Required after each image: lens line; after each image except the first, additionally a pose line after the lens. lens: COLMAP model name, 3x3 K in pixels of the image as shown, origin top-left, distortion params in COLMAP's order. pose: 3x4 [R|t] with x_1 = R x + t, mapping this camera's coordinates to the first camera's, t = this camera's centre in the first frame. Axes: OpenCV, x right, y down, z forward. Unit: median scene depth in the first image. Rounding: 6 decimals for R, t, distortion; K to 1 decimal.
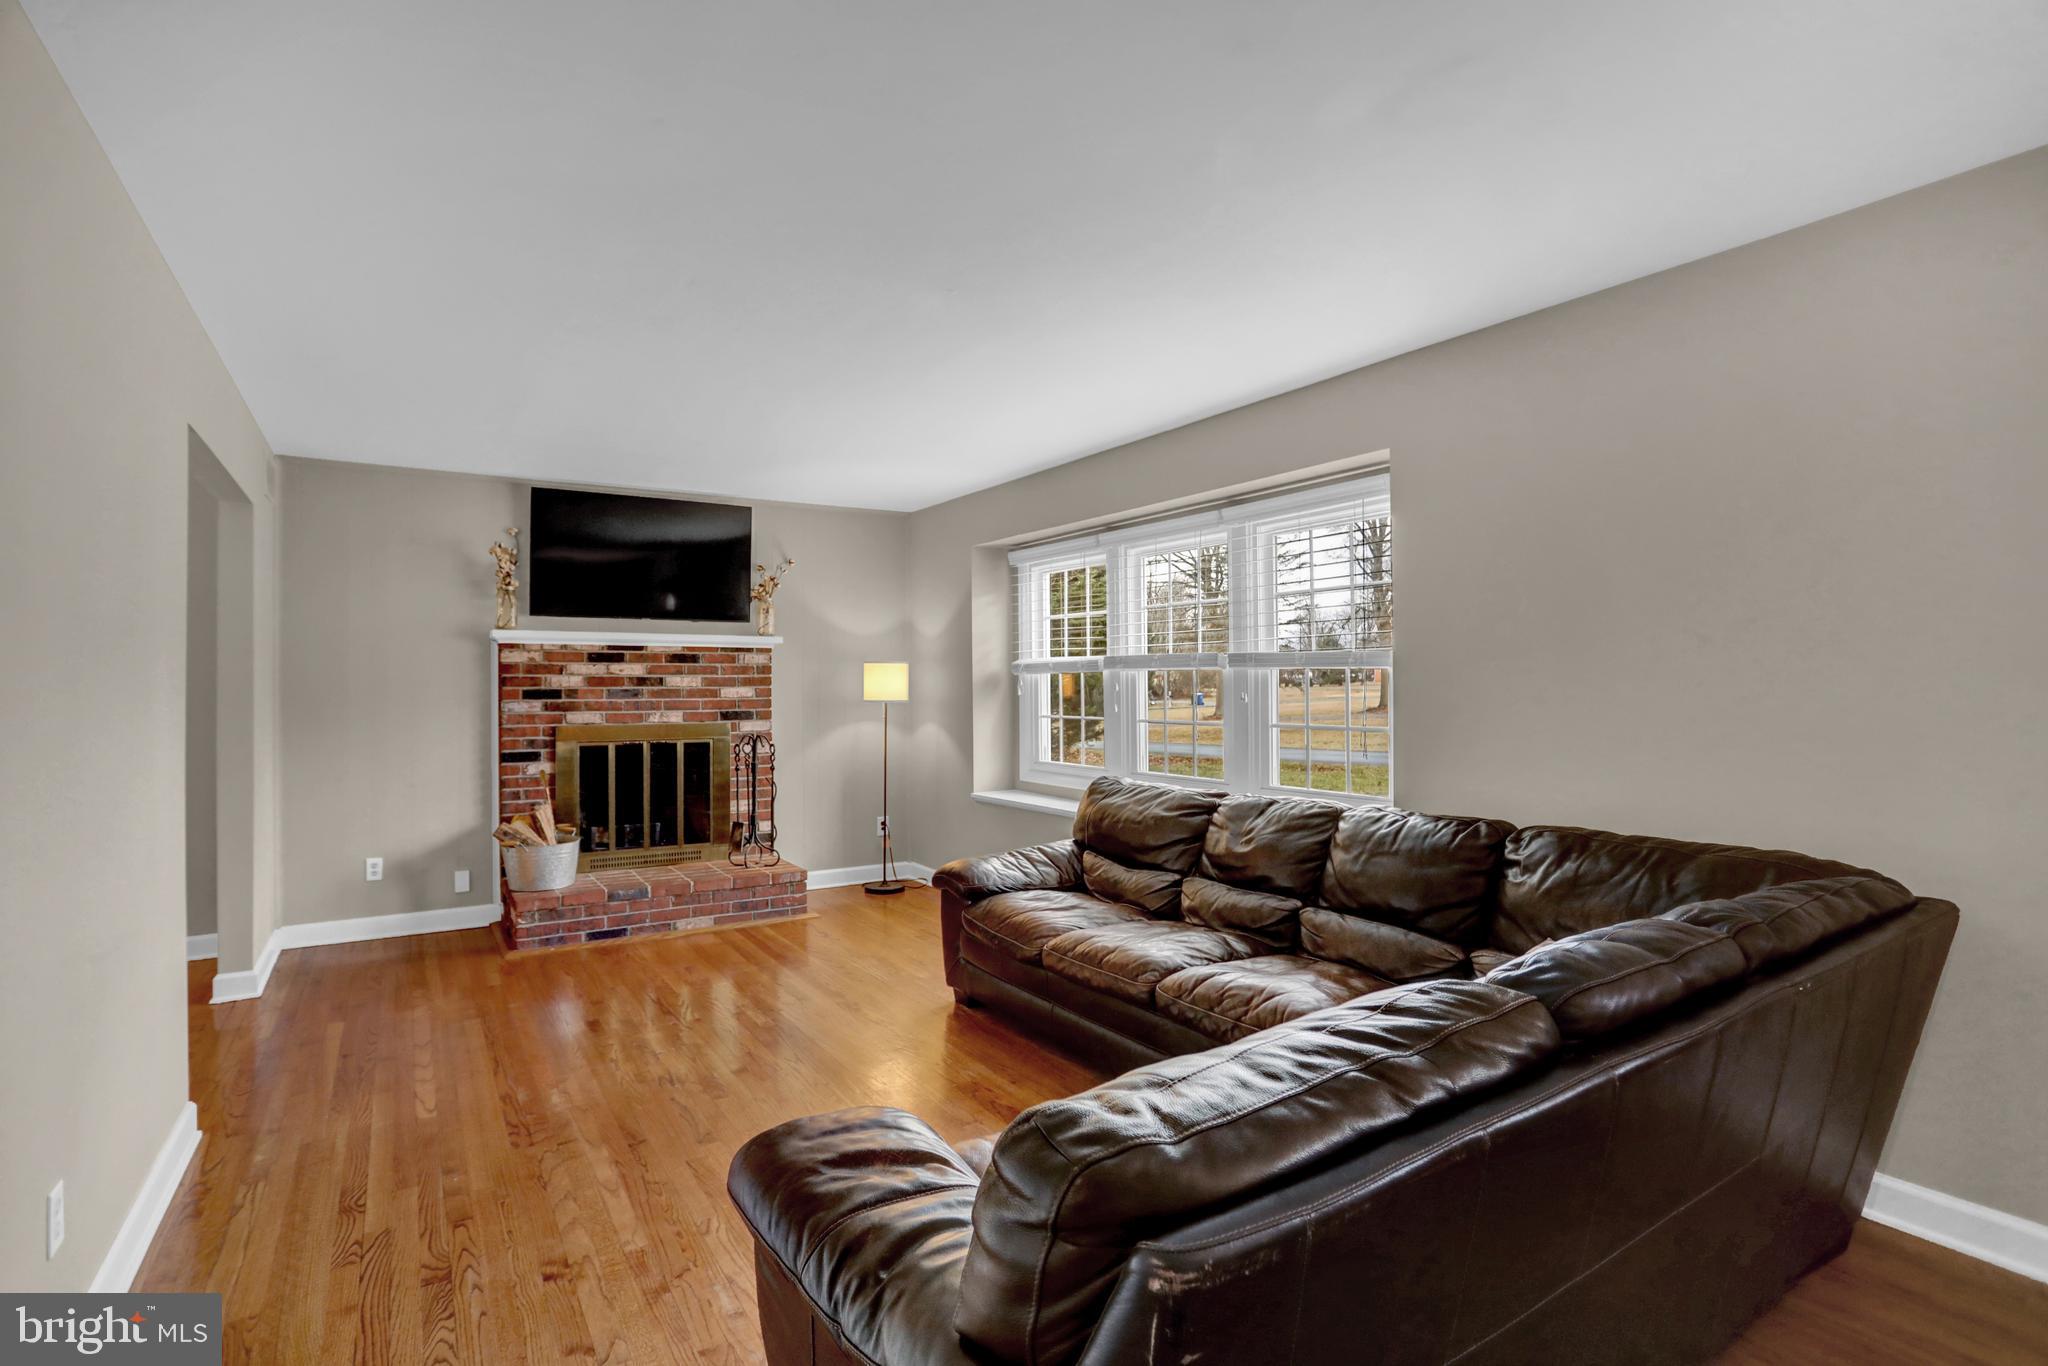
lens RADIAL K [[997.7, 0, 1013.3], [0, 997.7, 678.7], [0, 0, 1]] dist [-0.030359, 0.004063]
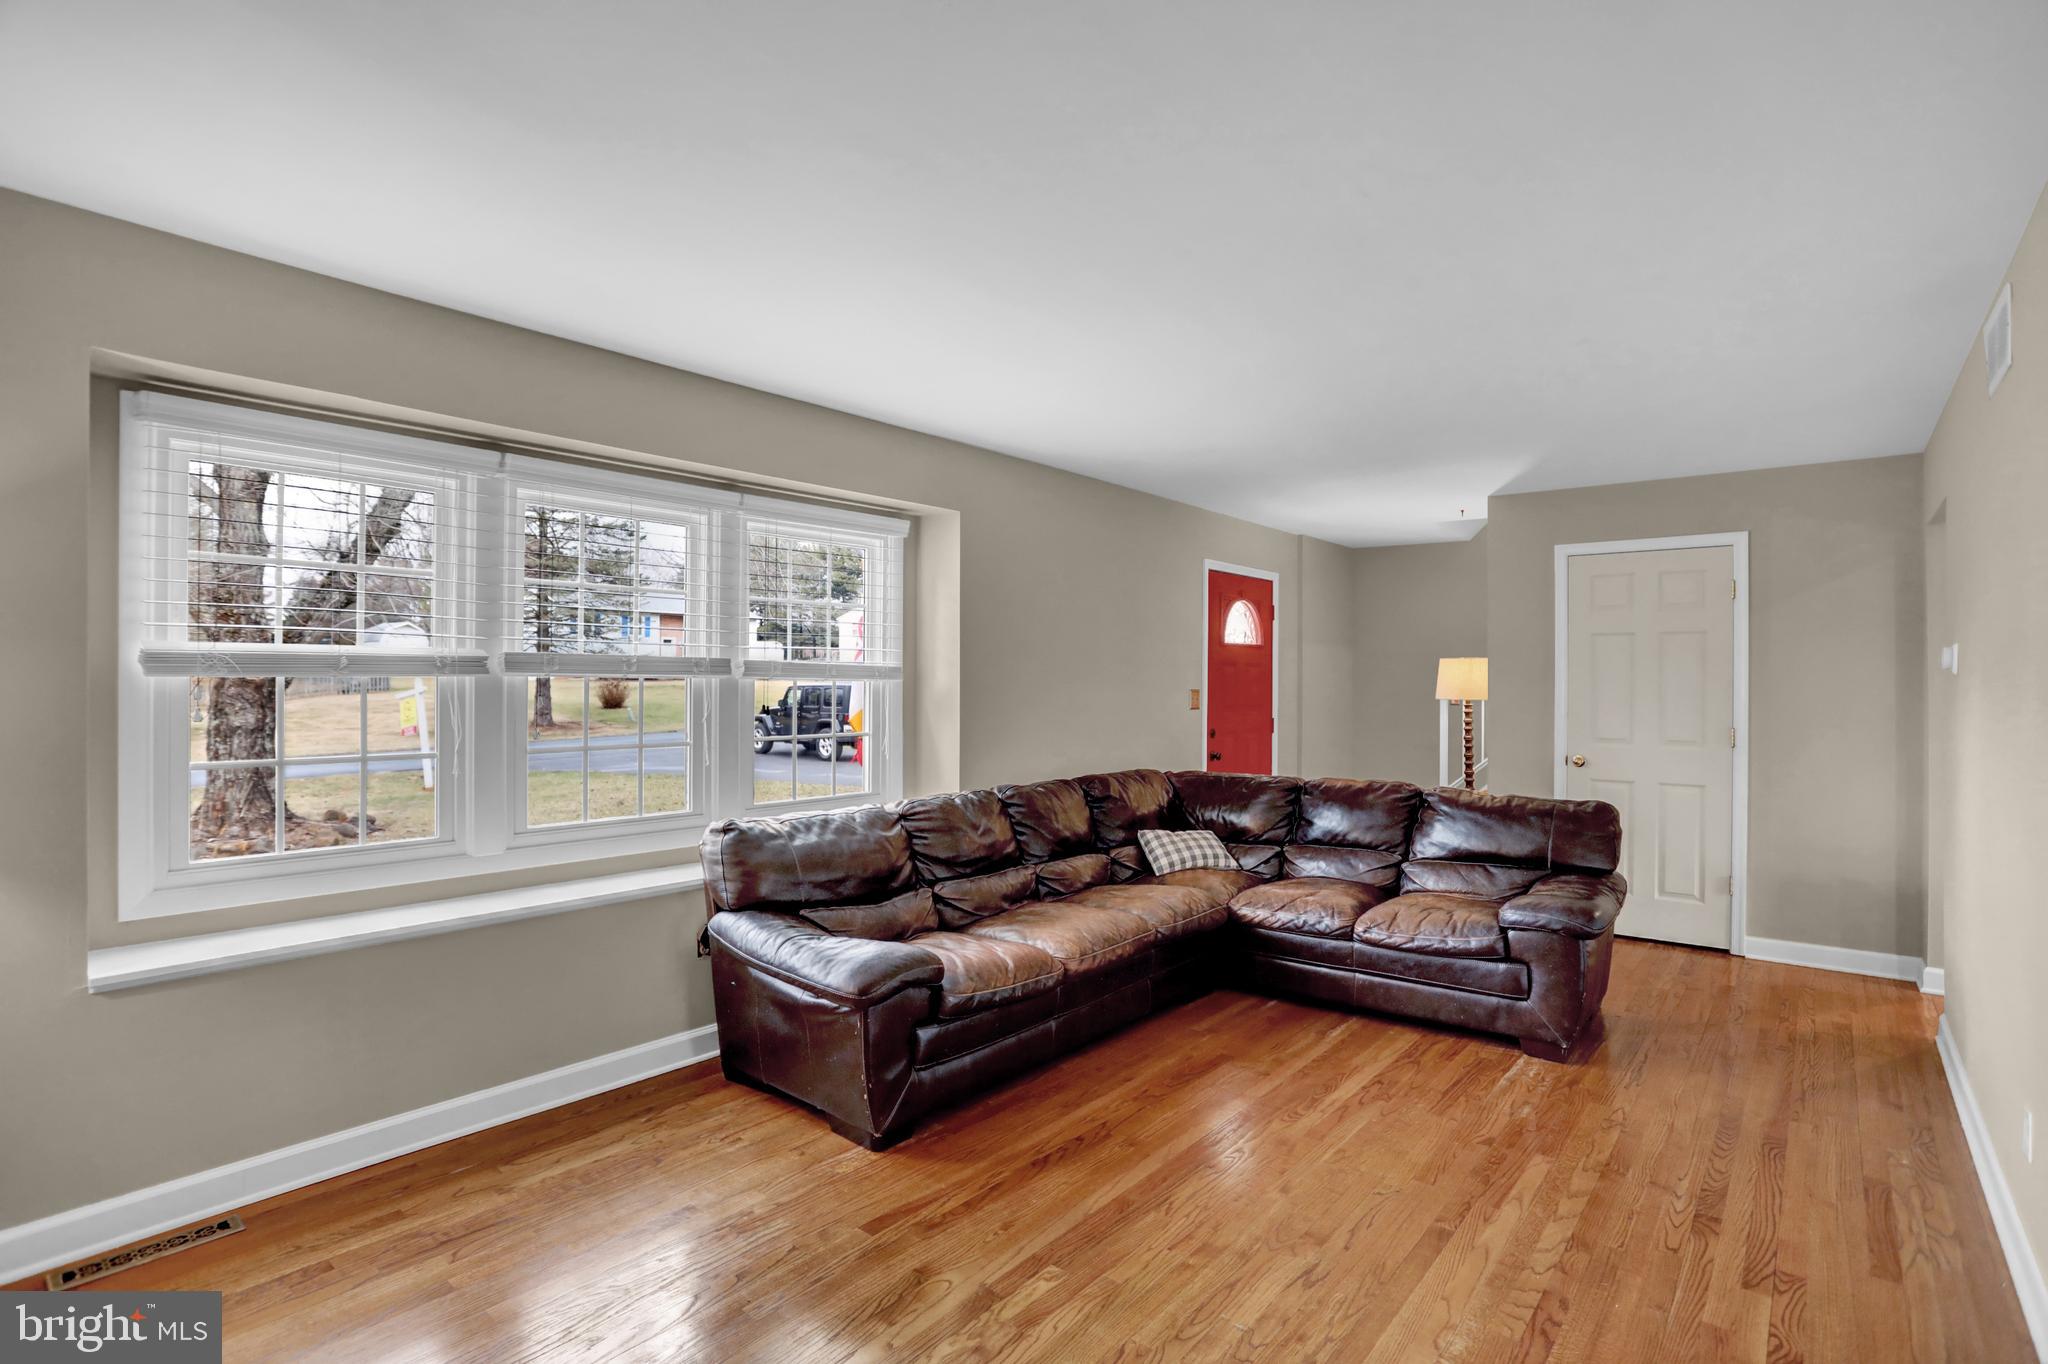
lens RADIAL K [[997.7, 0, 1029.9], [0, 997.7, 681.1], [0, 0, 1]] dist [-0.030359, 0.004063]
pose [[-0.328693, 0.007505, 0.944407, -1.306868], [-0.008391, 0.999906, -0.010867, -0.002071], [-0.944400, -0.011497, -0.328599, 1.971560]]
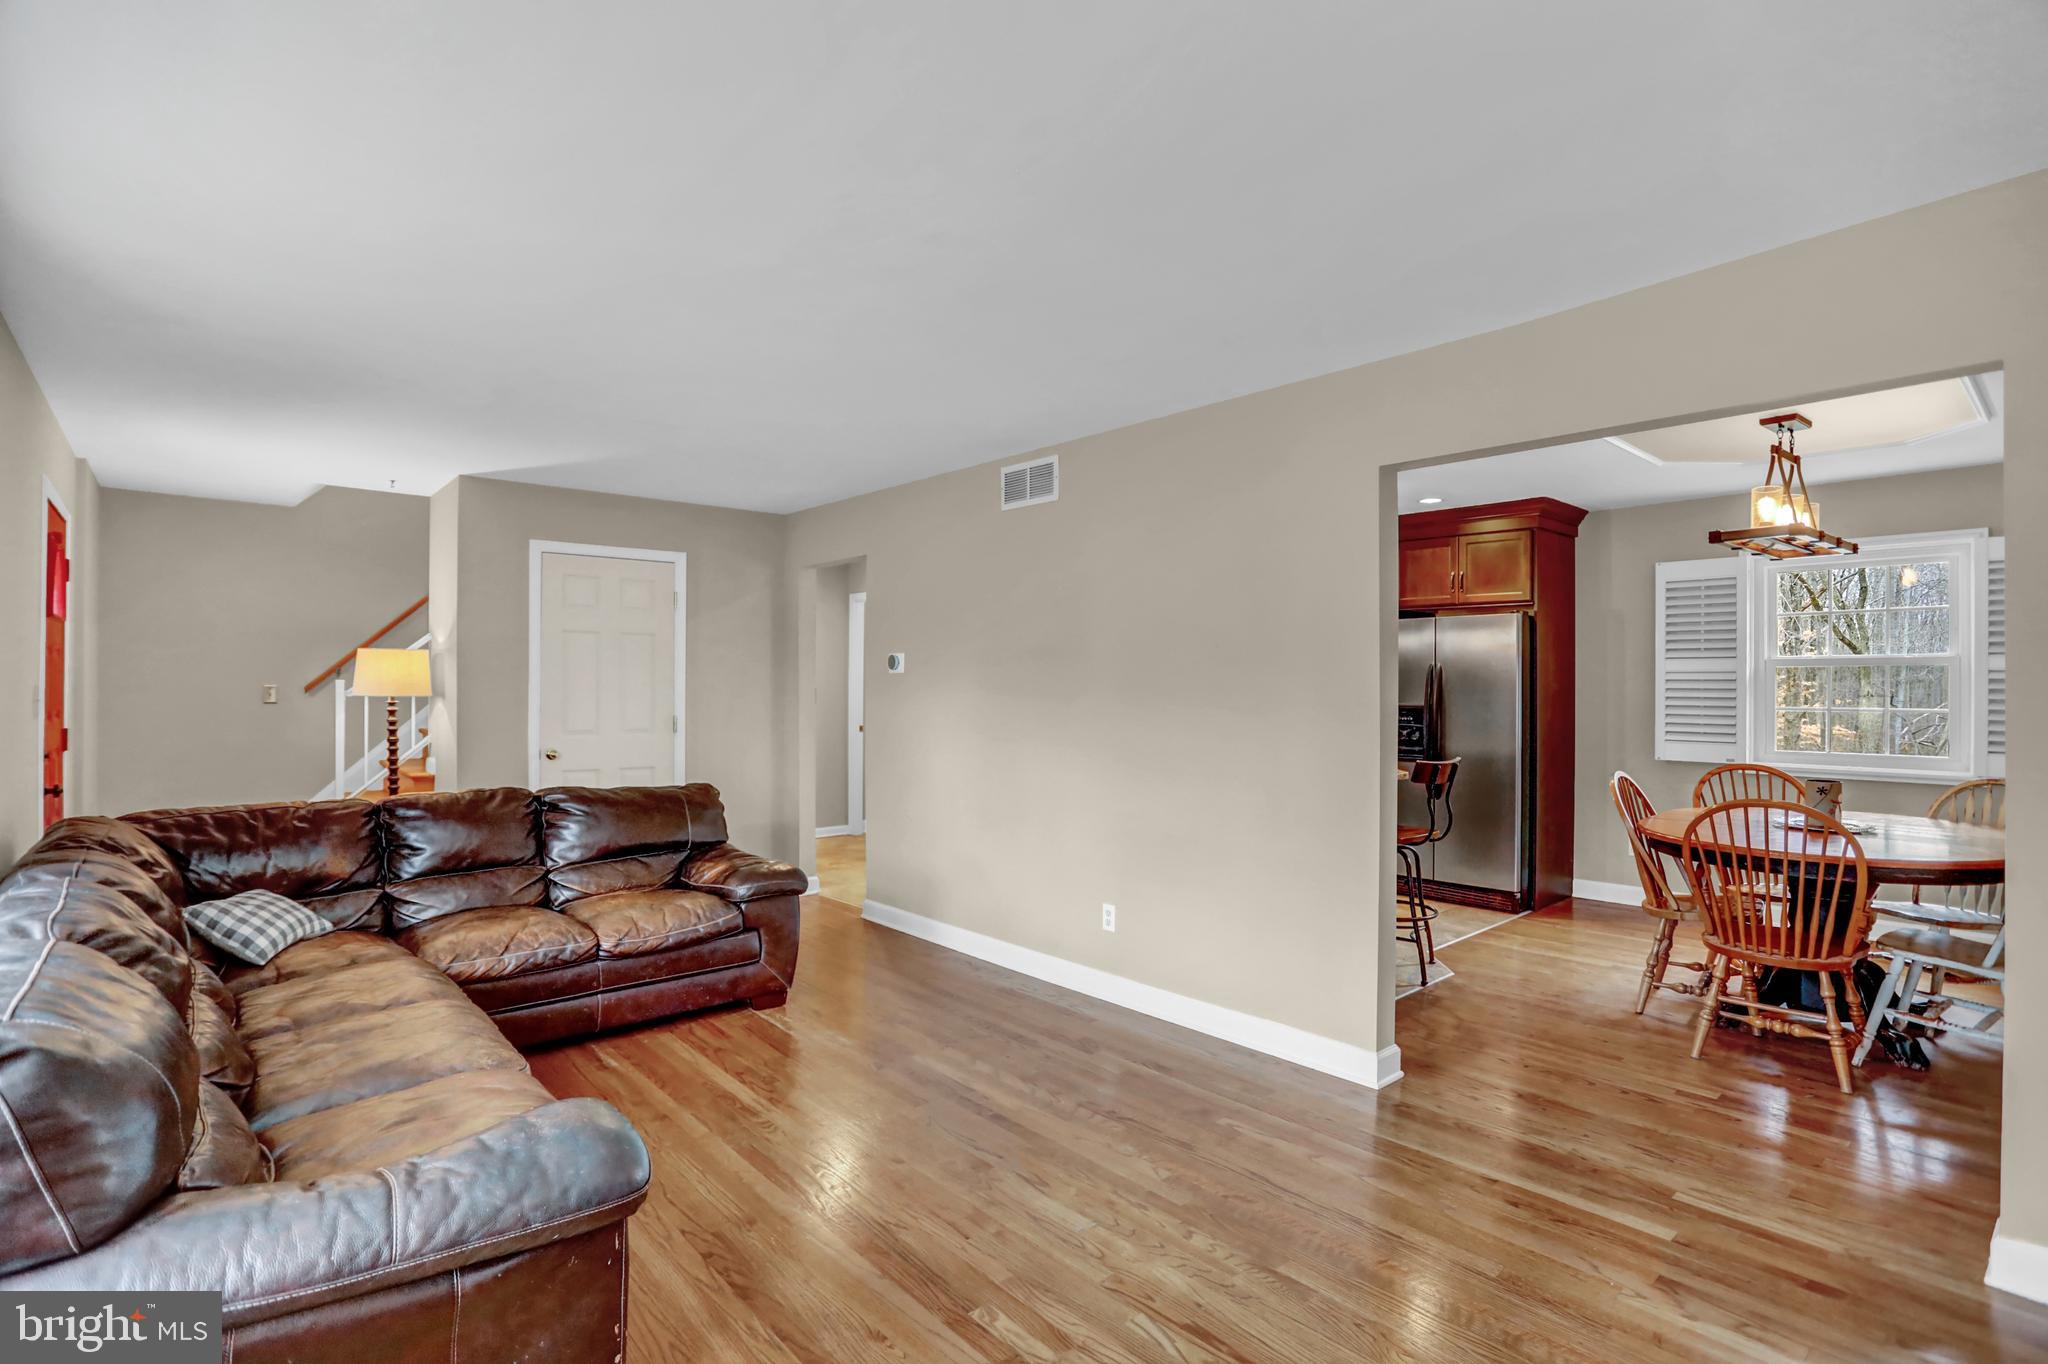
lens RADIAL K [[997.7, 0, 1029.0], [0, 997.7, 683.4], [0, 0, 1]] dist [-0.030359, 0.004063]
pose [[-0.986065, 0.000668, -0.166360, -0.290095], [0.002092, 0.999963, -0.008382, 0.002574], [0.166349, -0.008614, -0.986029, 2.519822]]
